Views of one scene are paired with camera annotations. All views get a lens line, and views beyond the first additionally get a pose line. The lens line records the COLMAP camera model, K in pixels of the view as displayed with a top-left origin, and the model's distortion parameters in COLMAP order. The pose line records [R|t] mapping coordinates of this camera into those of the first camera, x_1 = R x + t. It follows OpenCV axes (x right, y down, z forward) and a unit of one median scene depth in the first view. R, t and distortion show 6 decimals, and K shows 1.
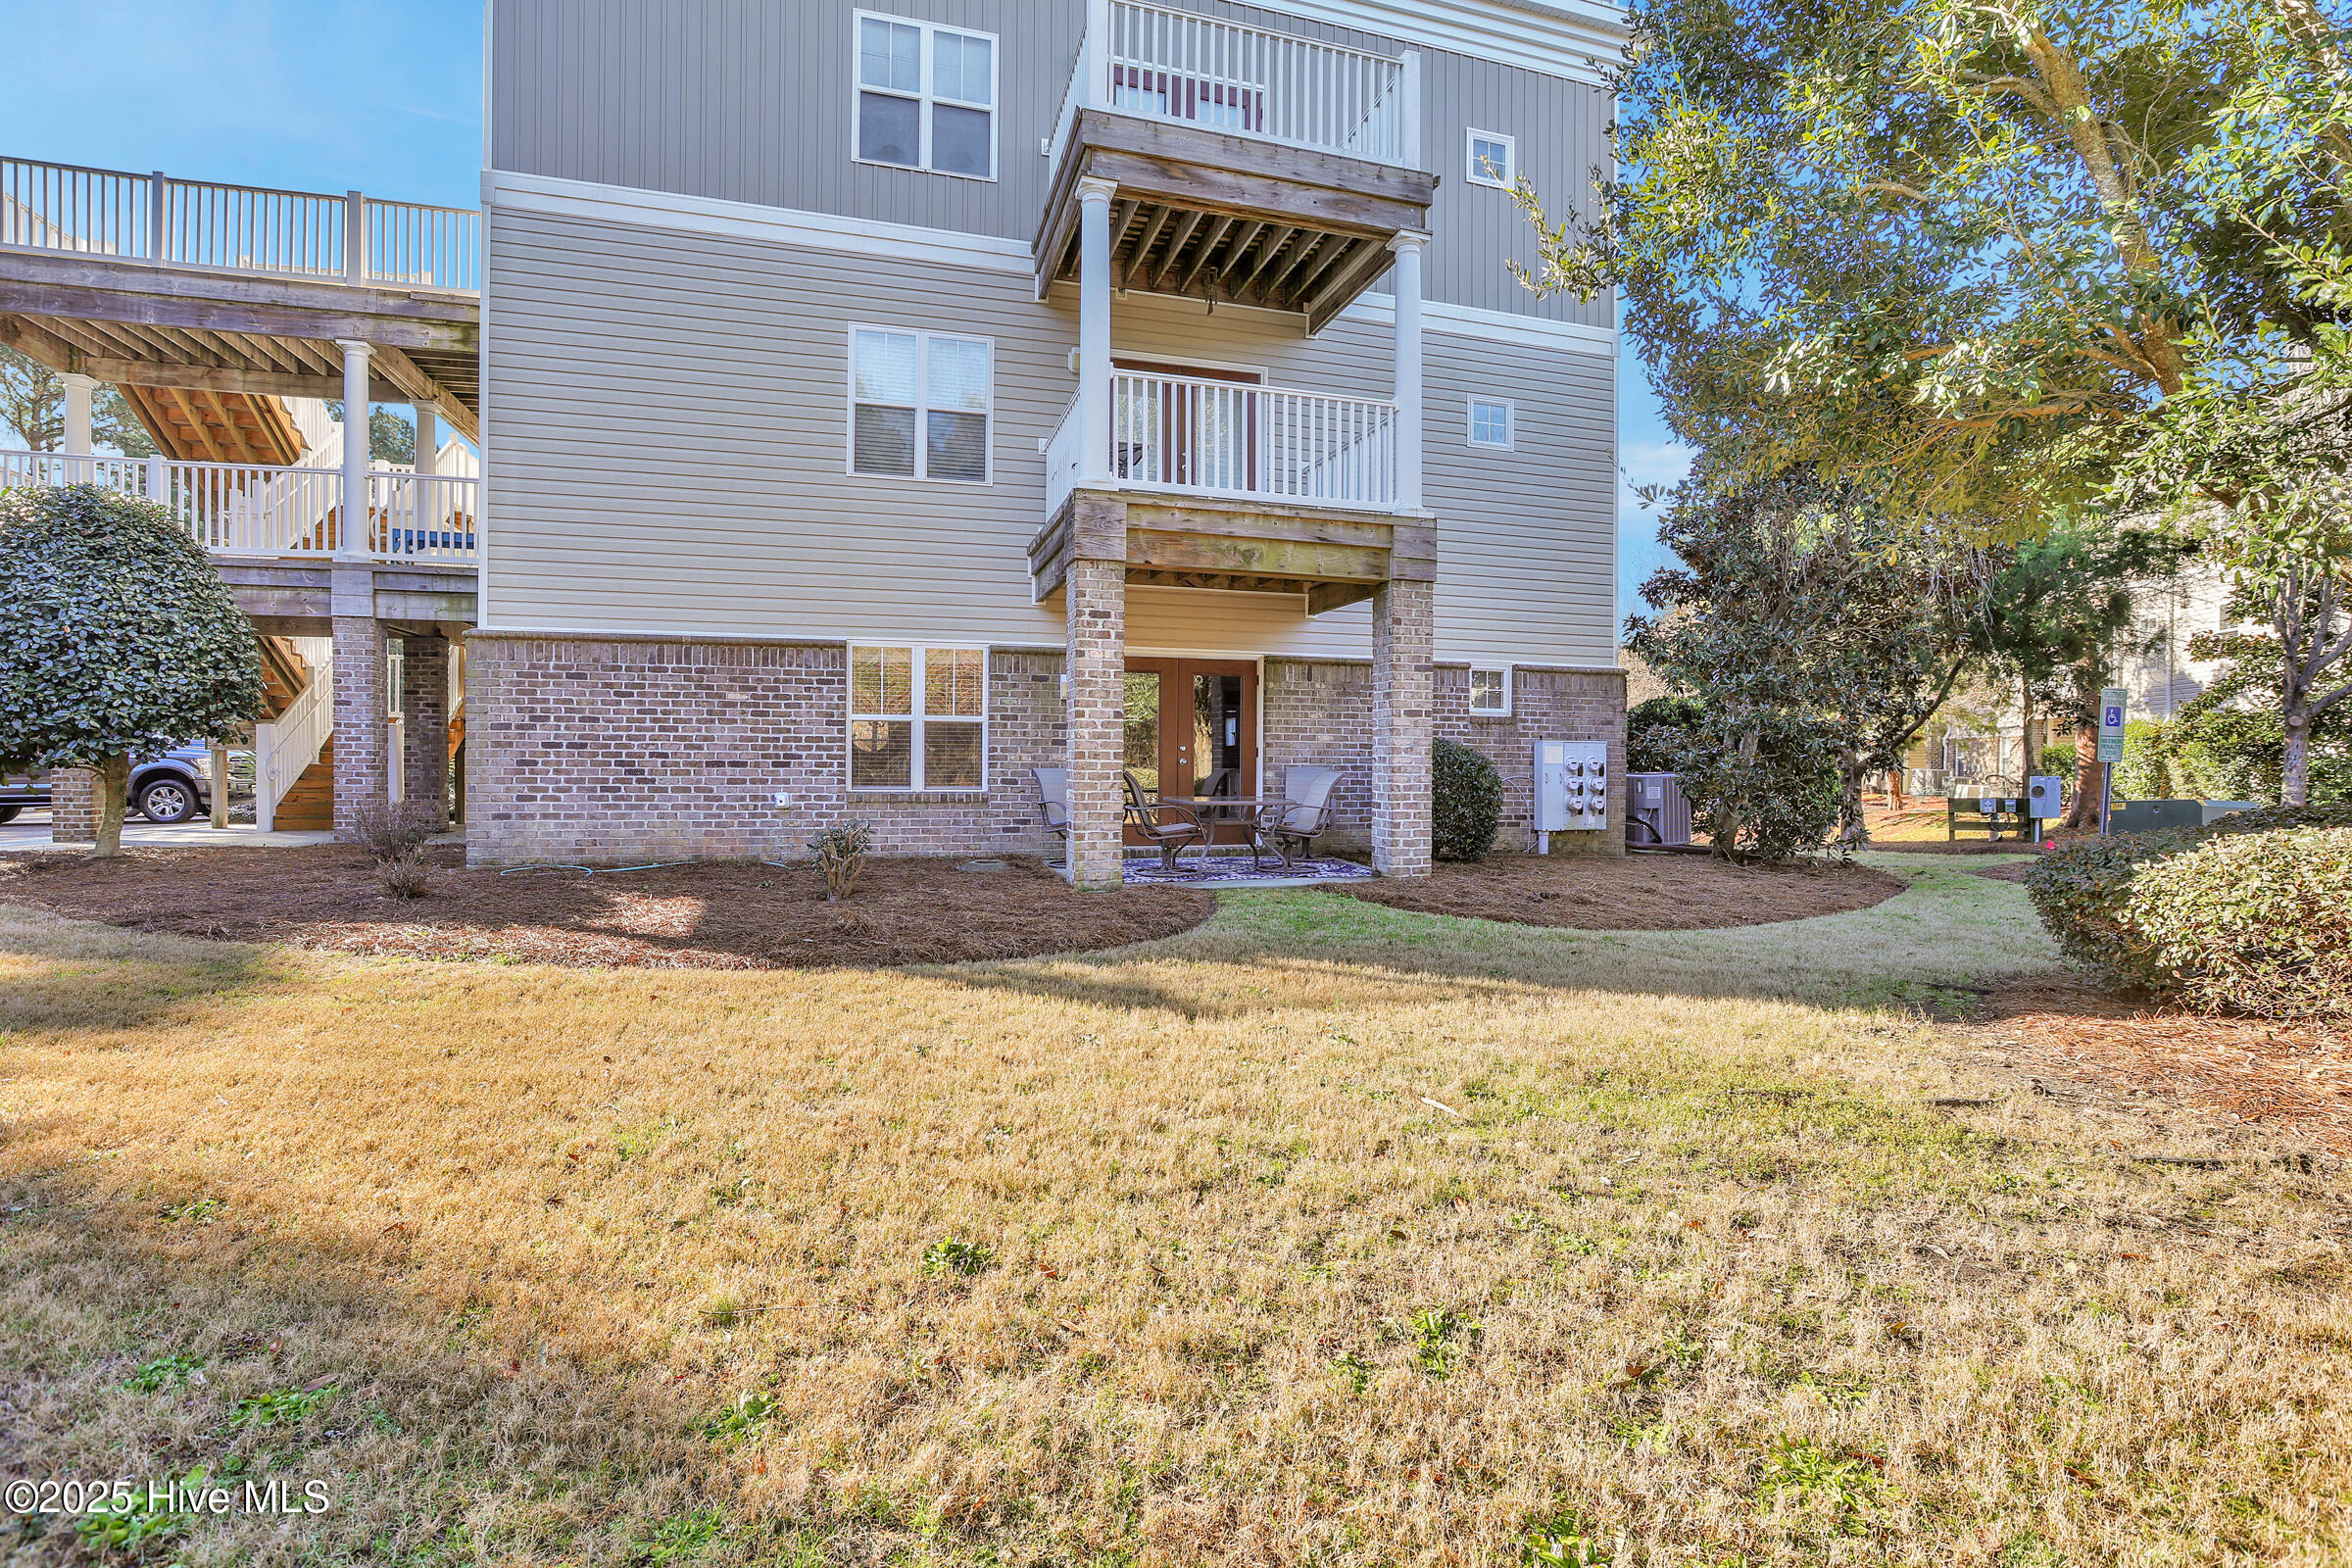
lens RADIAL K [[1128.4, 0, 1176.0], [0, 1128.4, 784.0], [0, 0, 1]] dist [-0.057965, 0.025033]
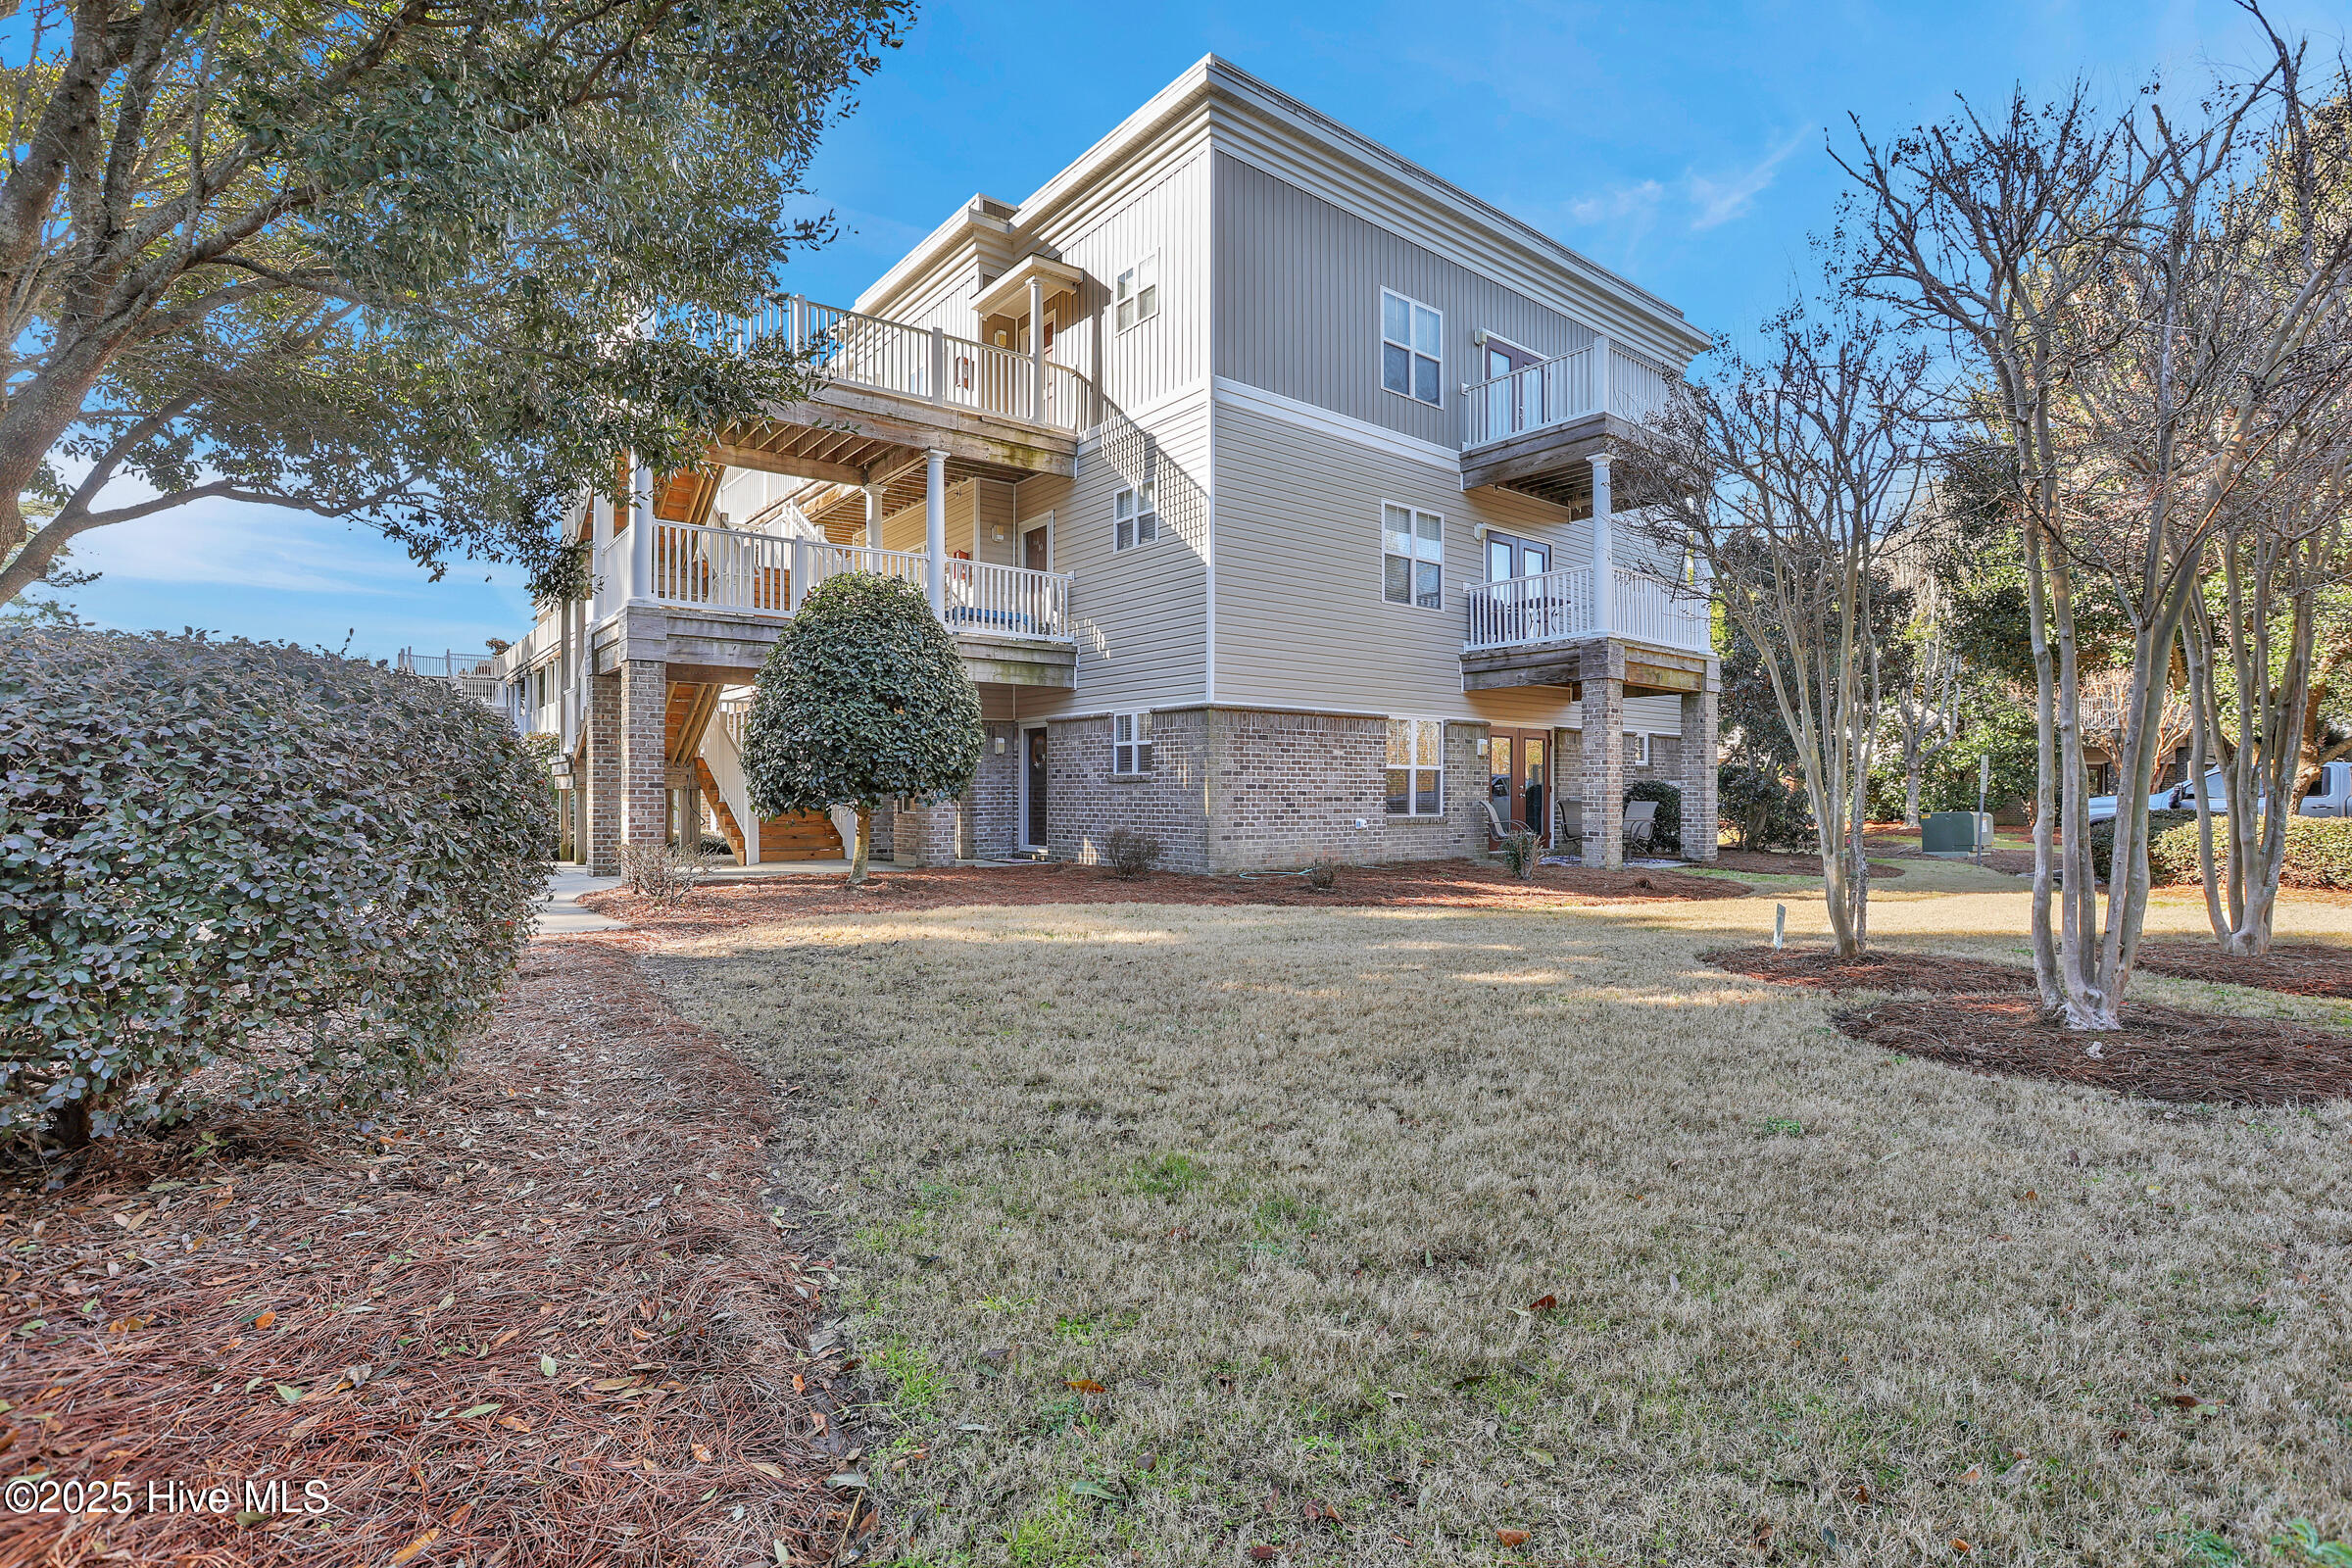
lens RADIAL K [[1128.4, 0, 1176.0], [0, 1128.4, 784.0], [0, 0, 1]] dist [-0.057965, 0.025033]
pose [[0.930577, 0.000511, 0.366097, -1.073580], [0.009037, 0.999662, -0.024367, -0.003765], [-0.365986, 0.025984, 0.930258, -0.265848]]
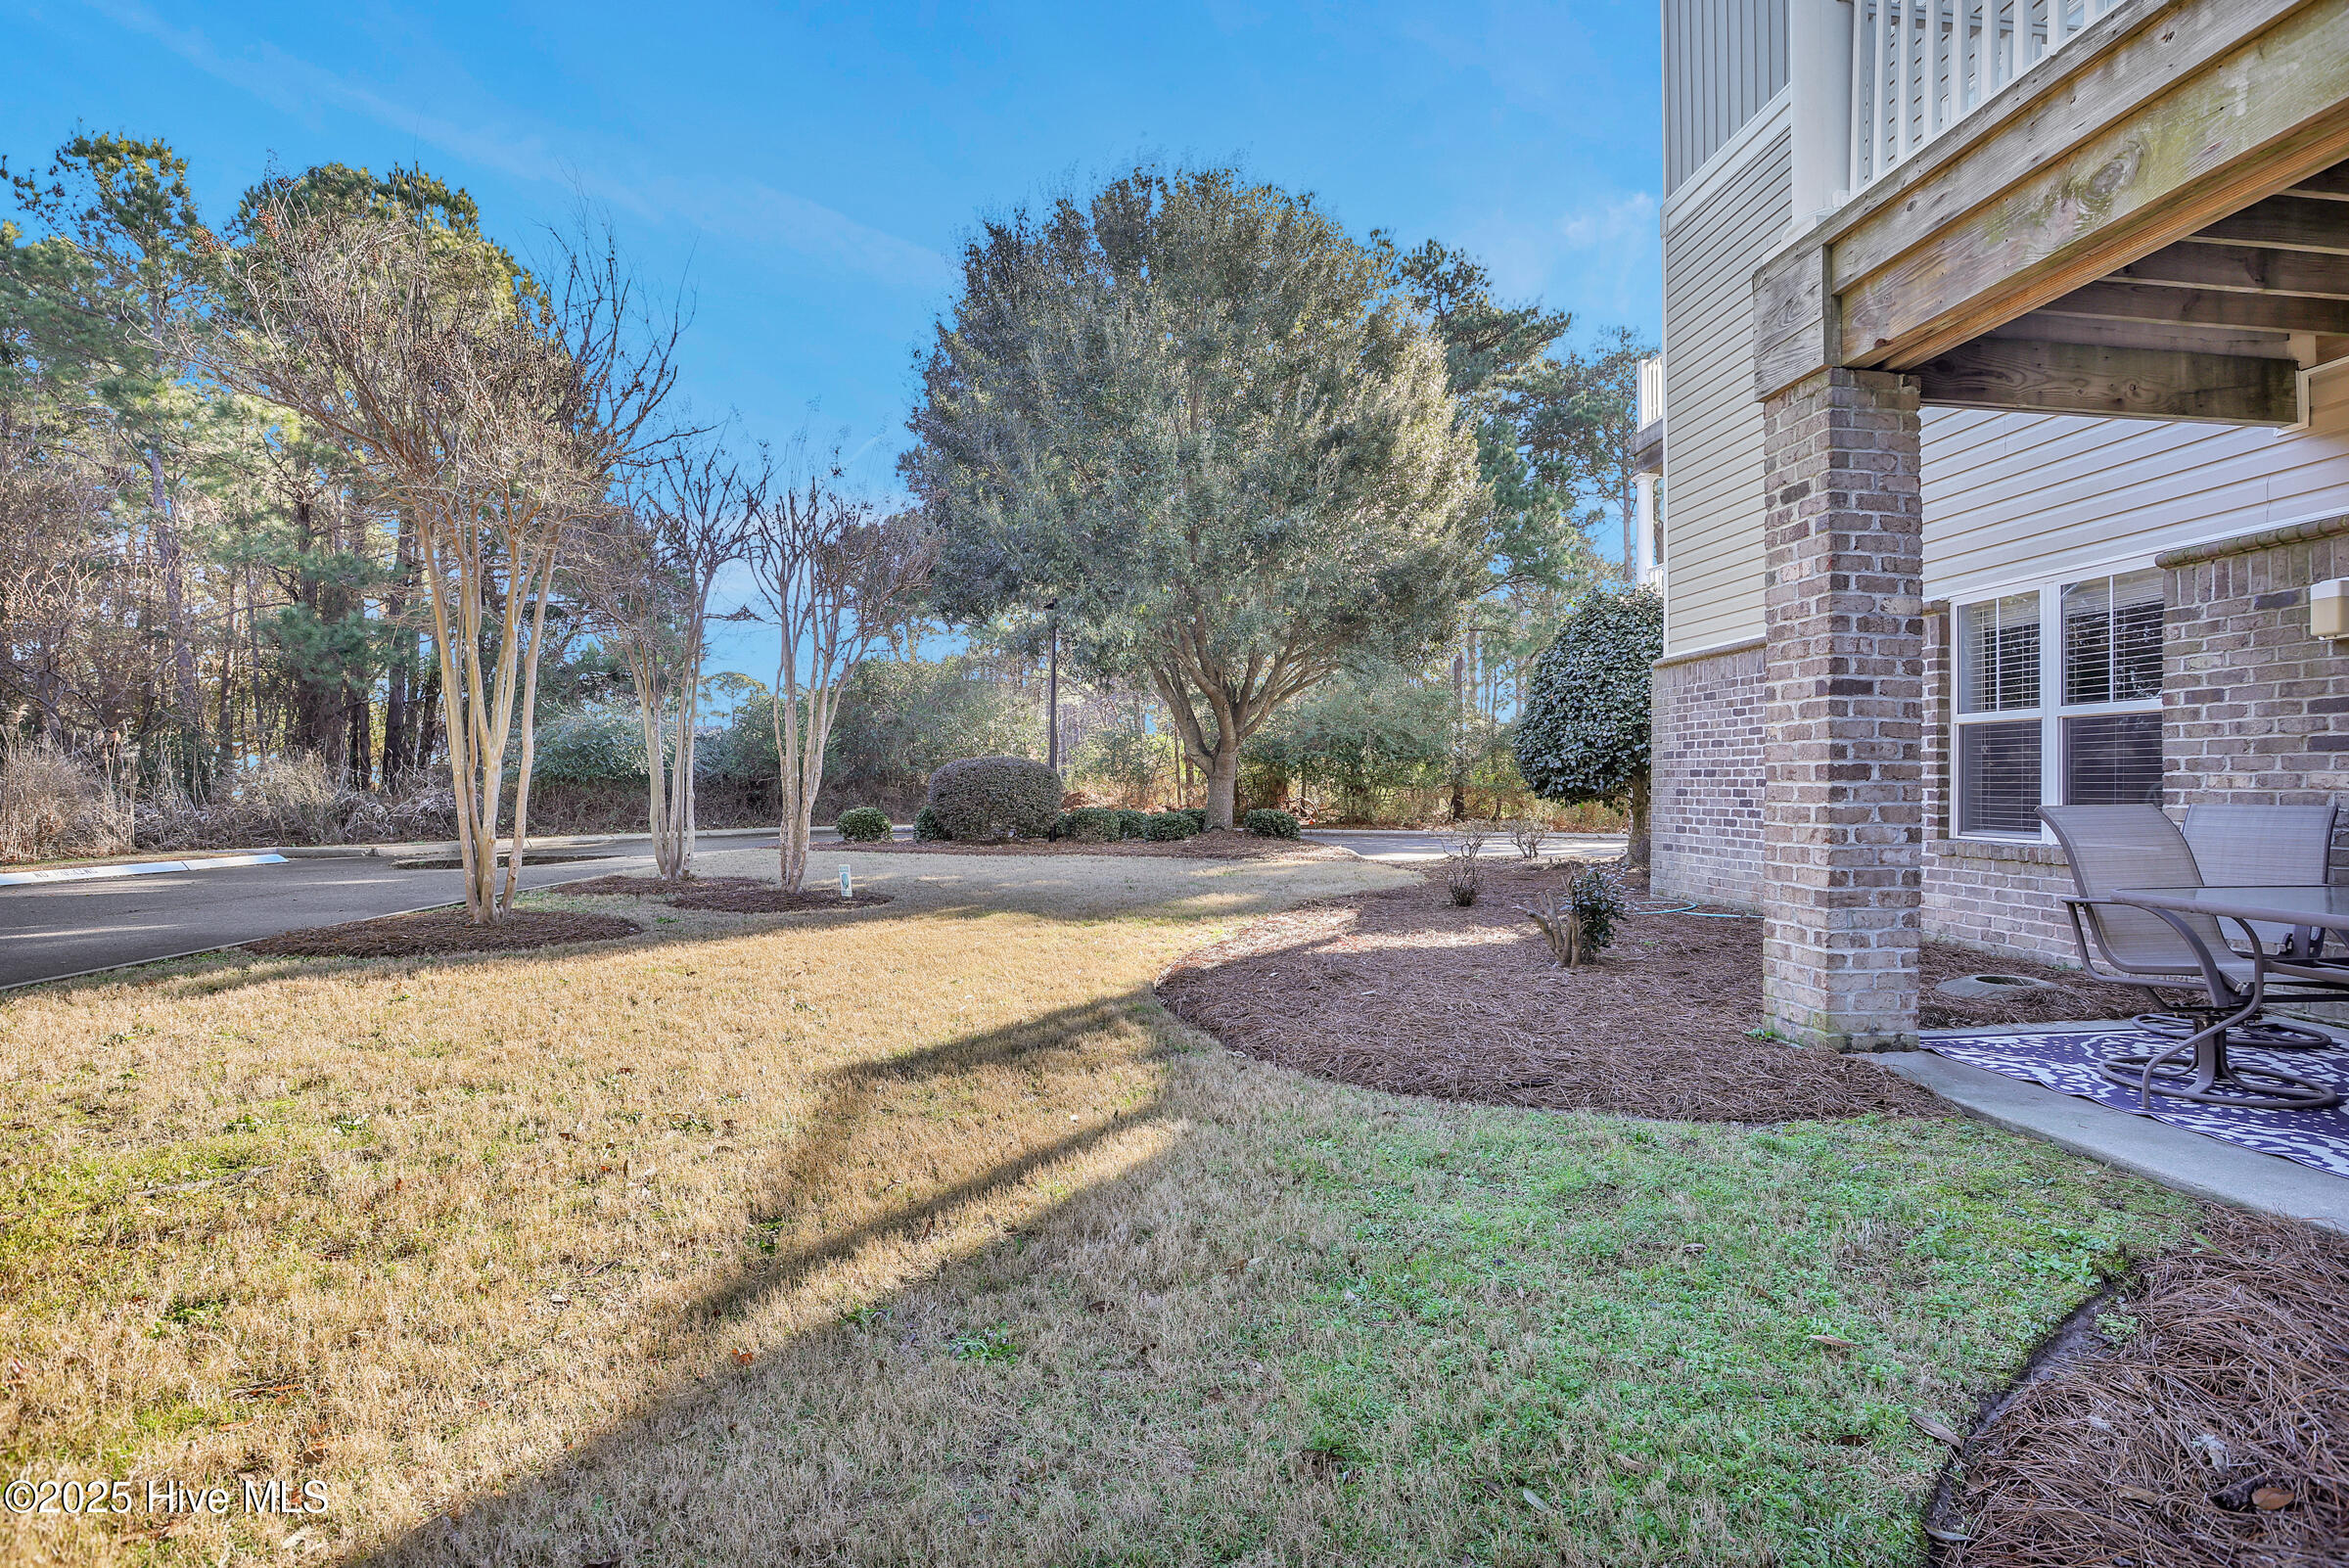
lens RADIAL K [[1126.9, 0, 1174.5], [0, 1126.9, 784.0], [0, 0, 1]] dist [-0.057965, 0.025033]
pose [[-0.186643, -0.010020, -0.982377, 0.390220], [-0.027689, 0.999604, -0.004935, -0.008637], [0.982038, 0.026280, -0.186846, 0.685172]]
